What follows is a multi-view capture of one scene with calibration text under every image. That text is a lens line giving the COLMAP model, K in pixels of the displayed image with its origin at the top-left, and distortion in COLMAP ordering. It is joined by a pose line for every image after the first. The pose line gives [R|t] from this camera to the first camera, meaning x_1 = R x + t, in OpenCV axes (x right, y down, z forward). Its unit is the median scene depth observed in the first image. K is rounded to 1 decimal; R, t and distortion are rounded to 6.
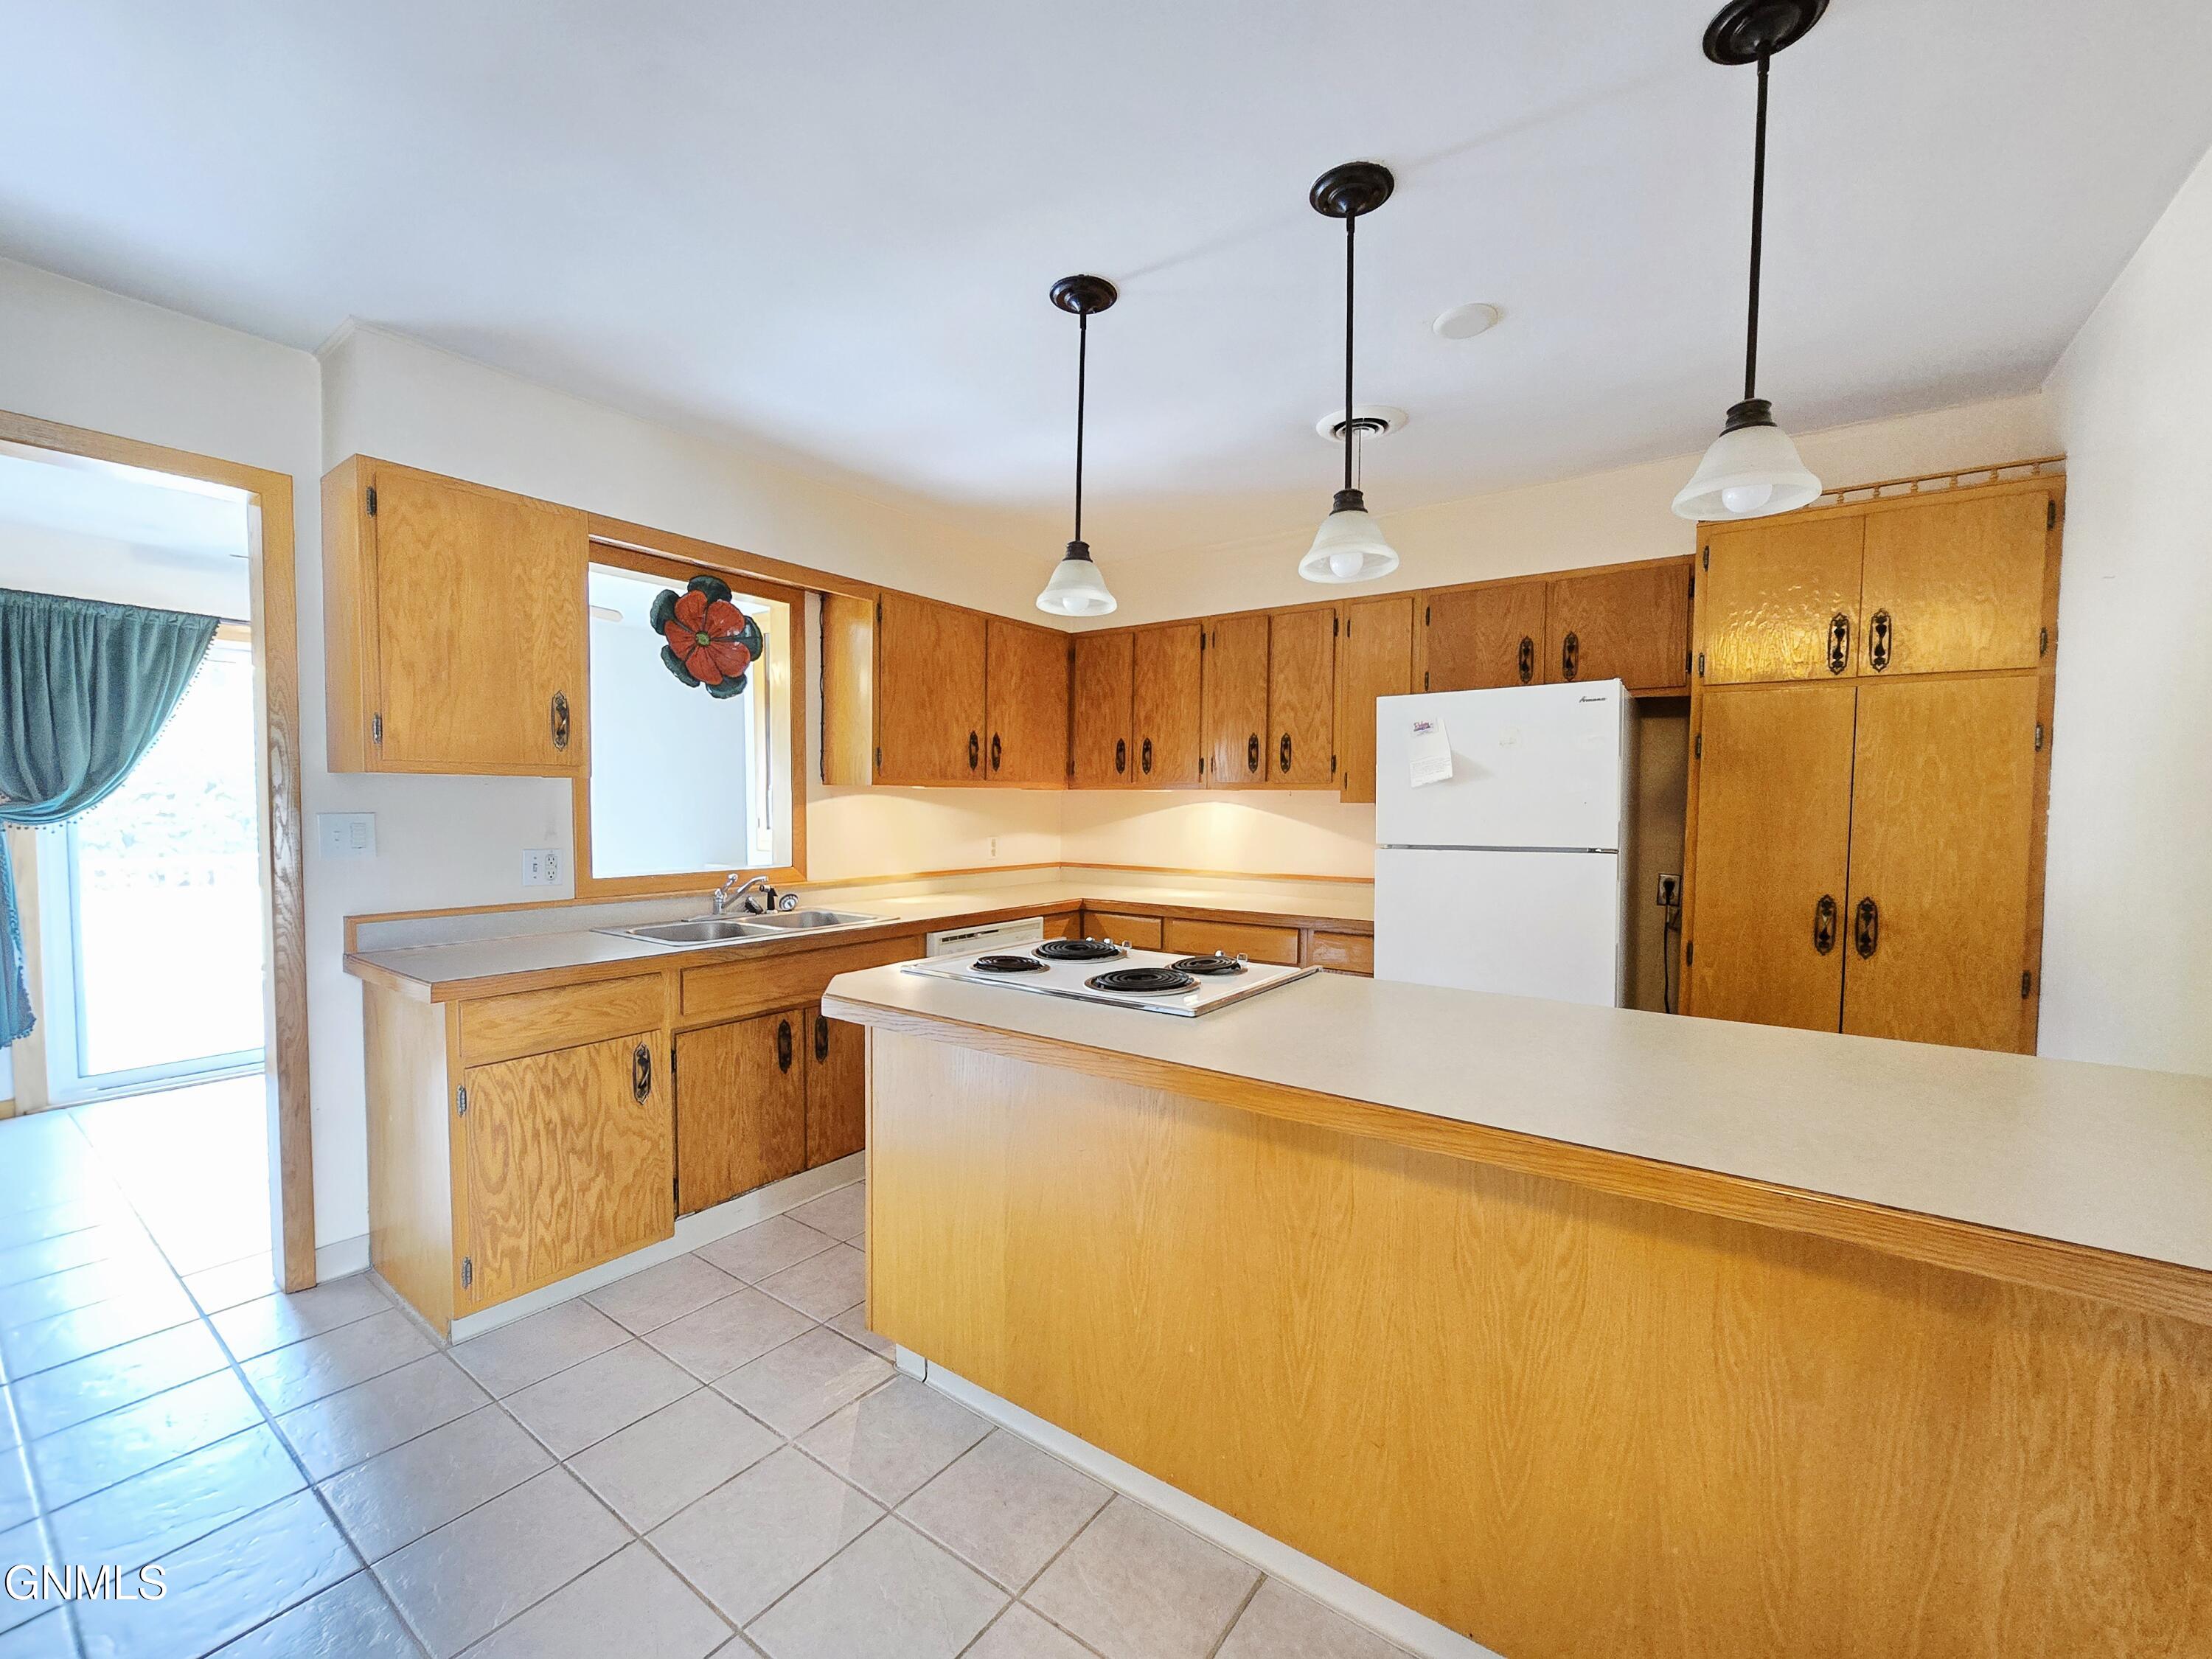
lens RADIAL K [[903.6, 0, 1093.3], [0, 903.6, 832.8], [0, 0, 1]] dist [0.000828, 0.000424]
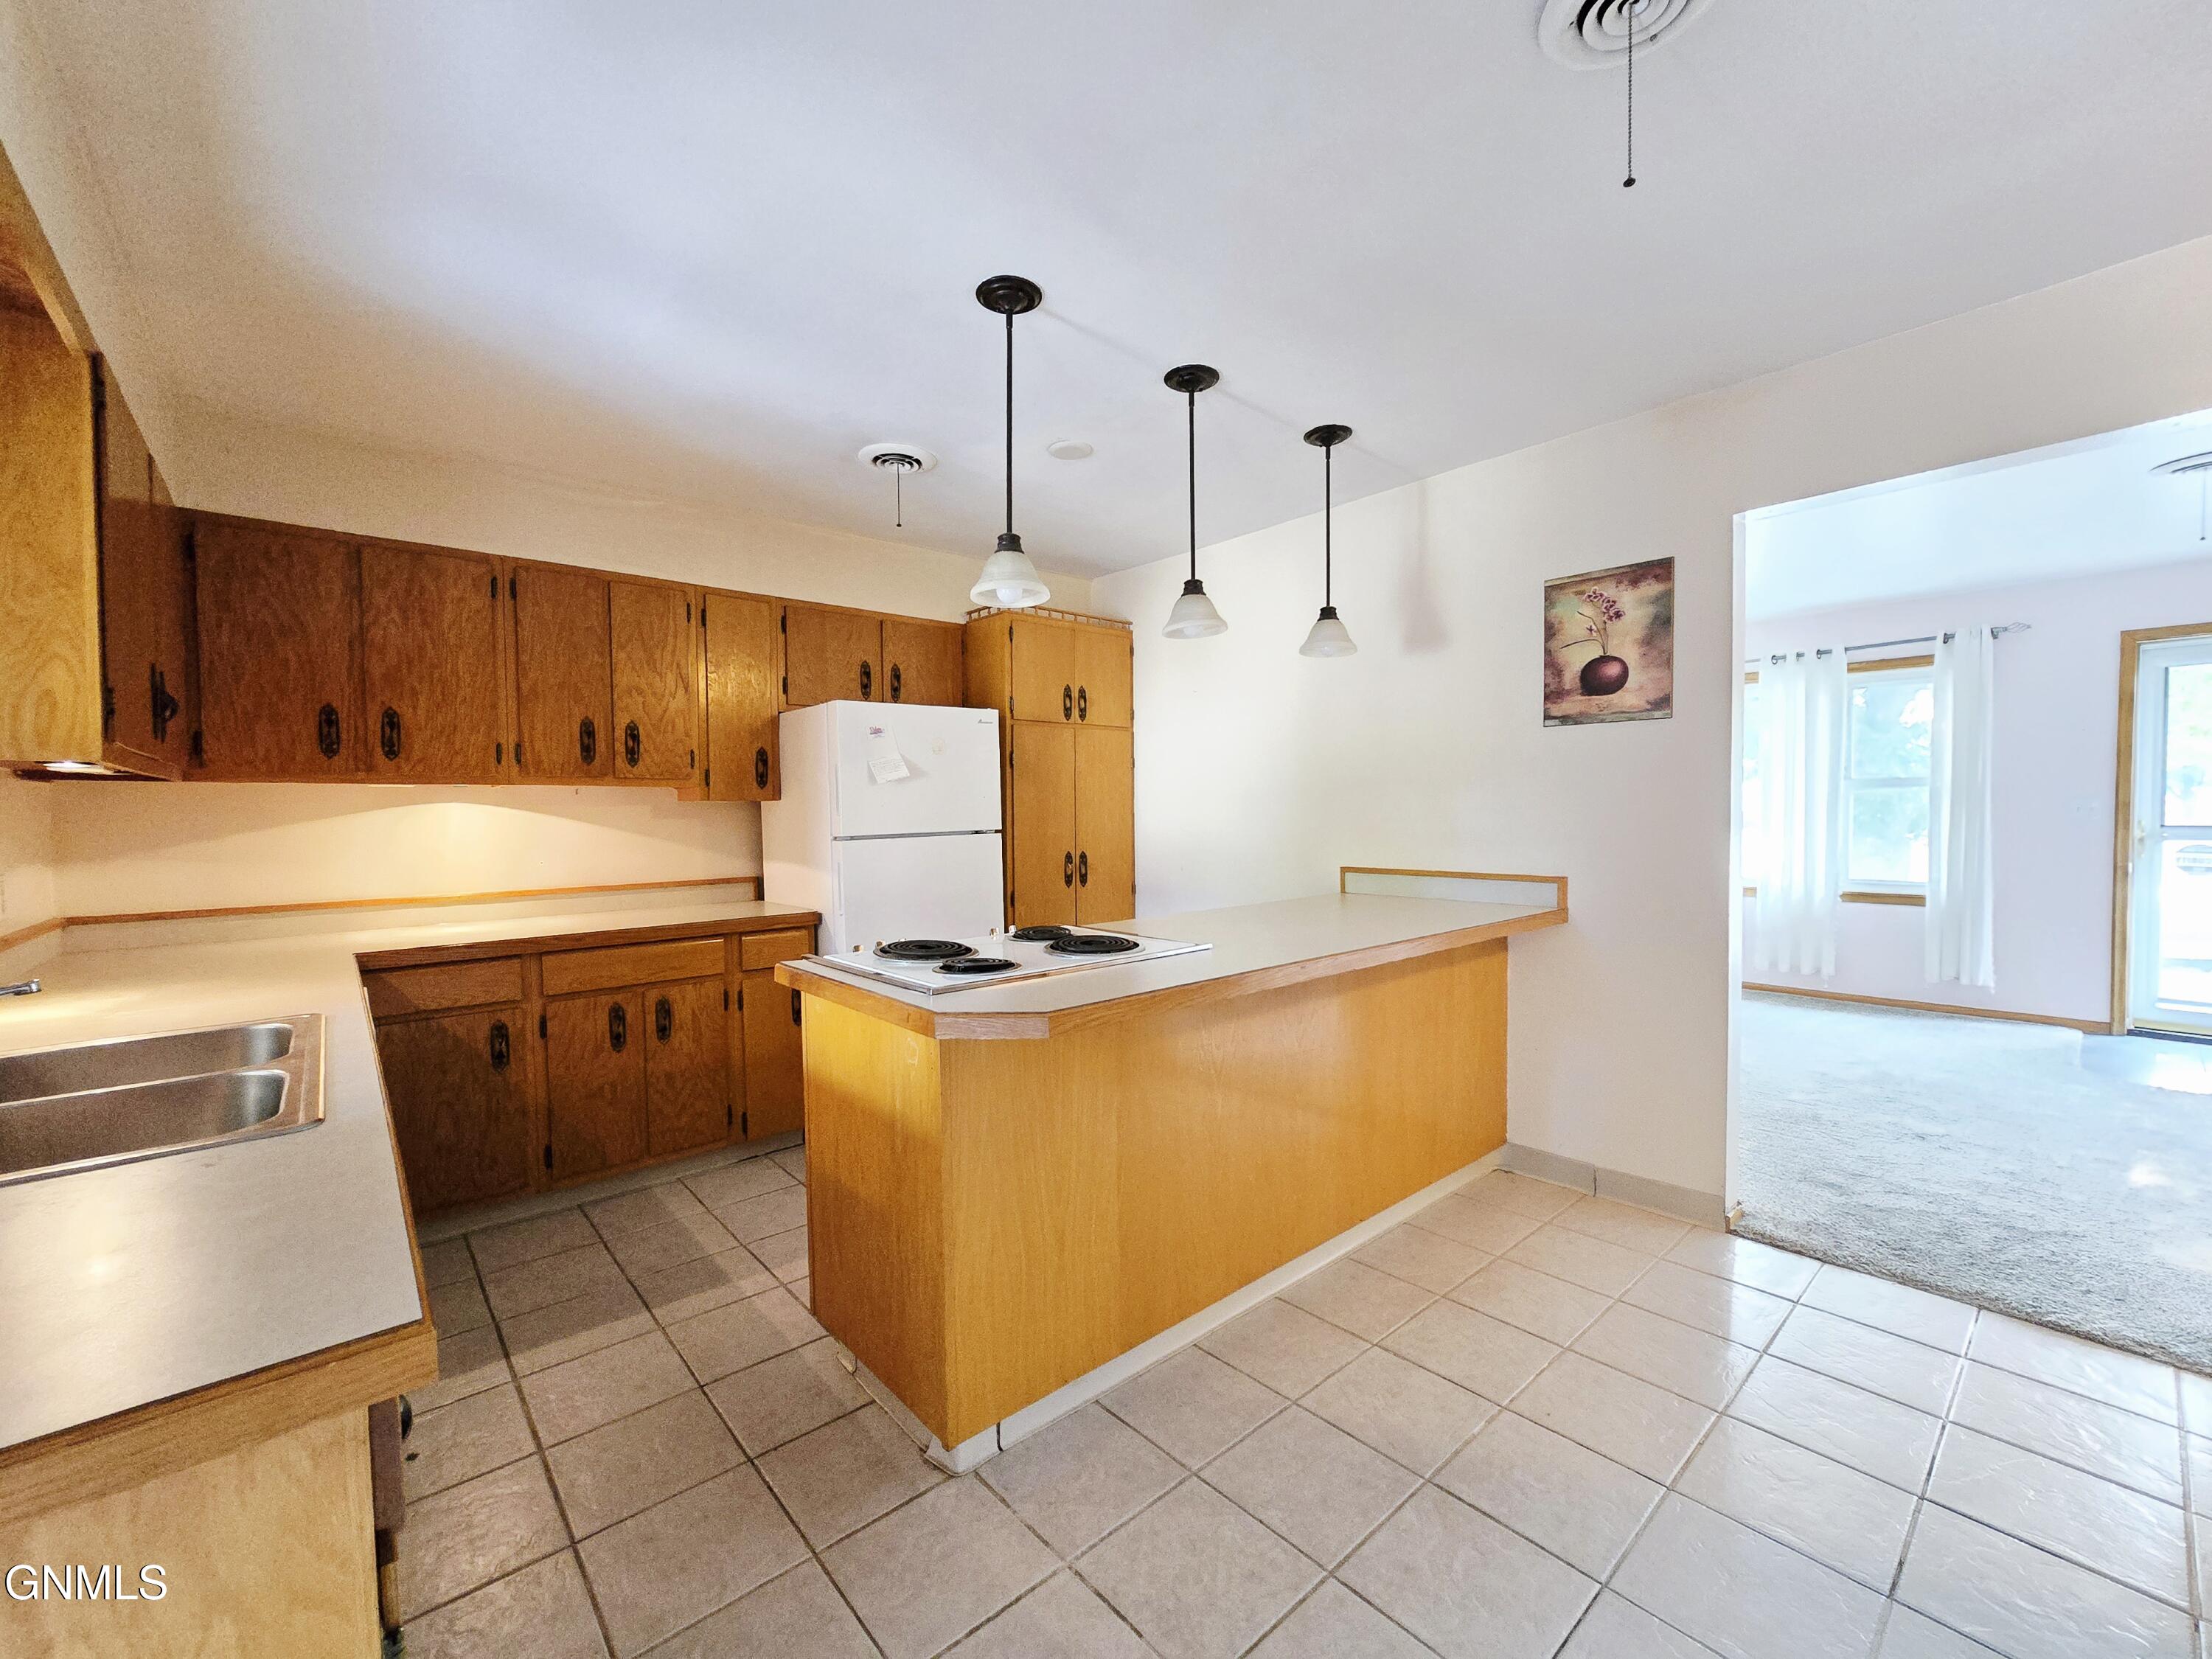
lens RADIAL K [[903.6, 0, 1100.5], [0, 903.6, 829.9], [0, 0, 1]] dist [0.000828, 0.000424]
pose [[0.234235, -0.034223, 0.971577, -0.530217], [0.043156, 0.998761, 0.024776, -0.007286], [-0.971222, 0.036126, 0.235422, 0.359355]]
